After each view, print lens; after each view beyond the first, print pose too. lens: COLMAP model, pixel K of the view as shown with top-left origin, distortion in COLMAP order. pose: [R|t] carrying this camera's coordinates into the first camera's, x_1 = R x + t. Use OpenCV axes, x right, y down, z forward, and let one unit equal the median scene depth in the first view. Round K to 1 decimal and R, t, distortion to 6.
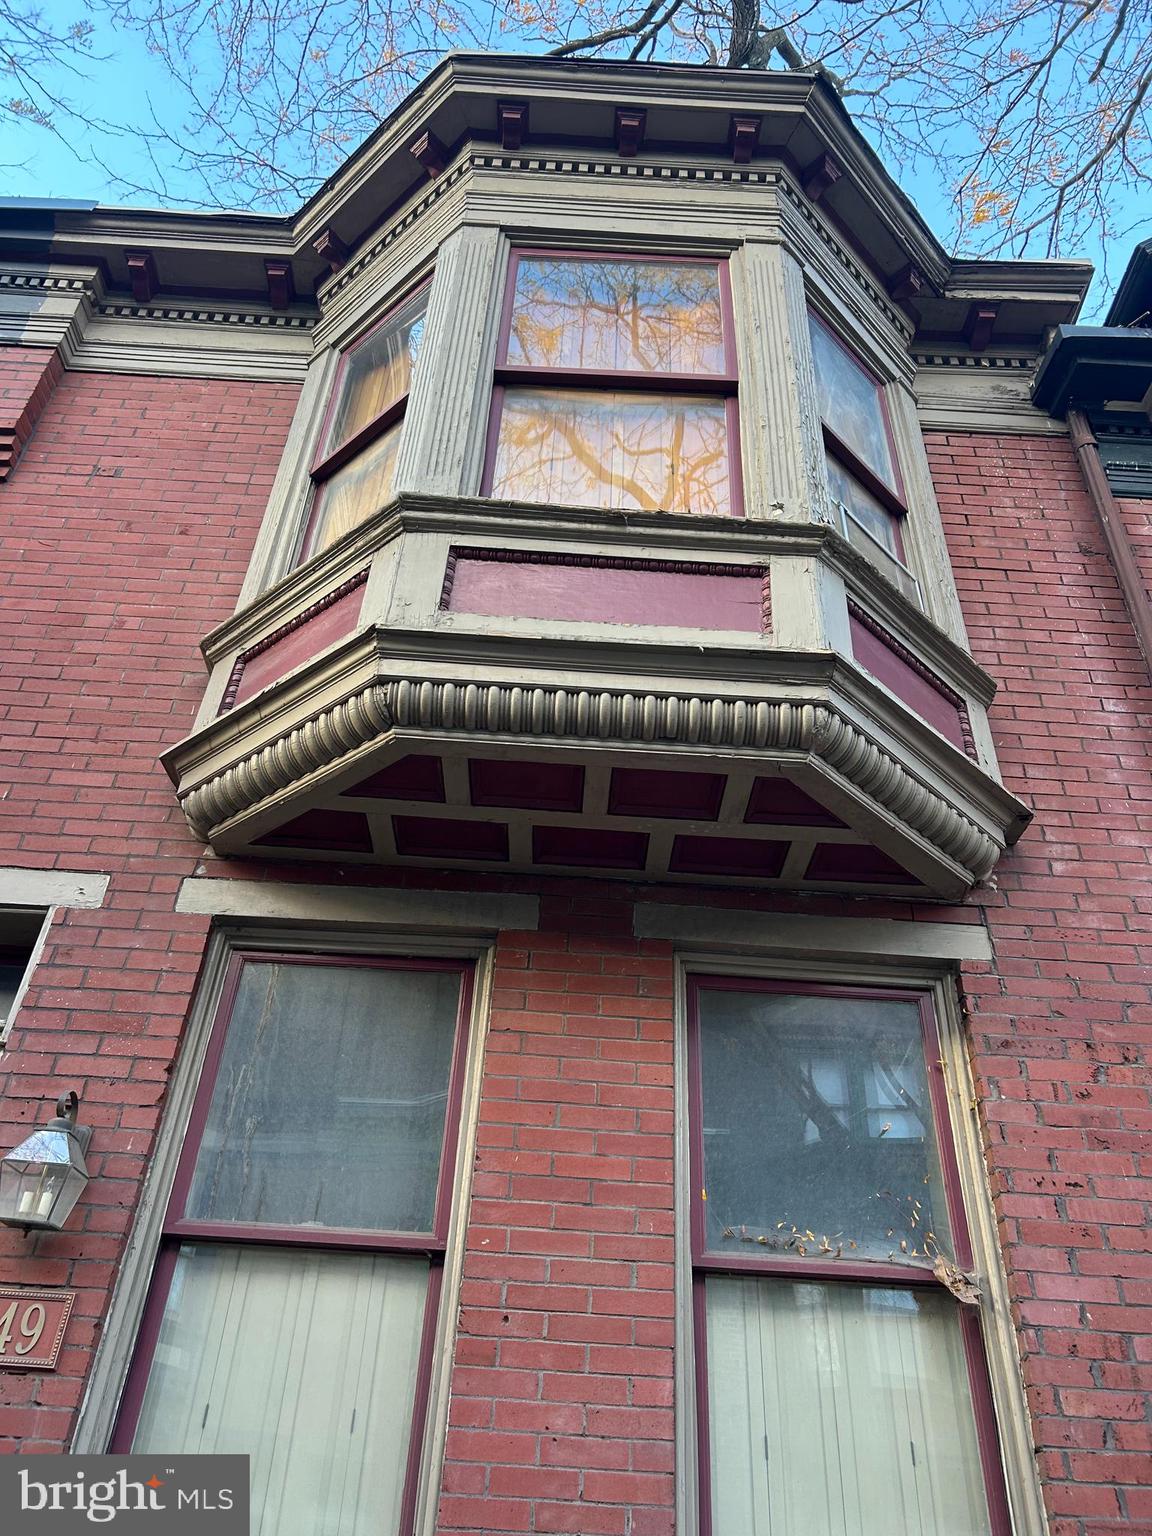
lens RADIAL K [[1151.8, 0, 571.9], [0, 1151.8, 780.3], [0, 0, 1]] dist [0.047050, -0.055221]
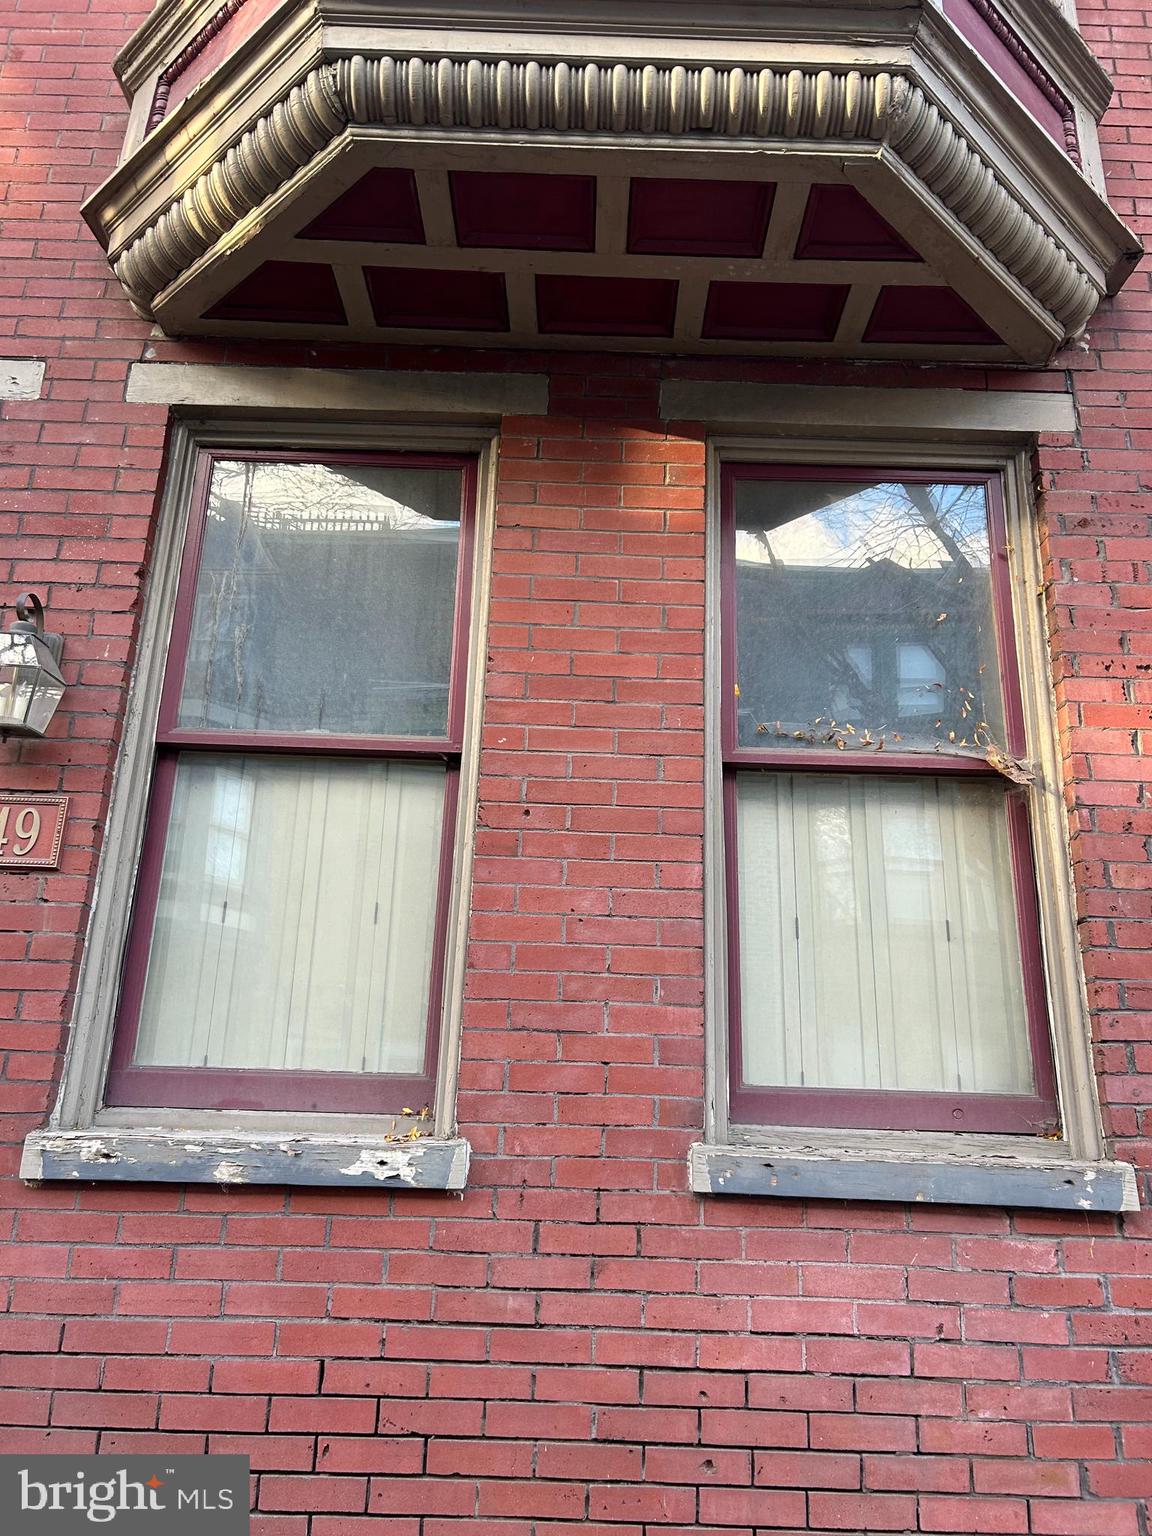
lens RADIAL K [[1151.8, 0, 586.0], [0, 1151.8, 774.6], [0, 0, 1]] dist [0.047050, -0.055221]
pose [[0.999503, -0.025524, -0.018487, 0.008922], [0.030214, 0.942861, 0.331813, 0.110444], [0.008962, -0.332206, 0.943164, 0.109419]]
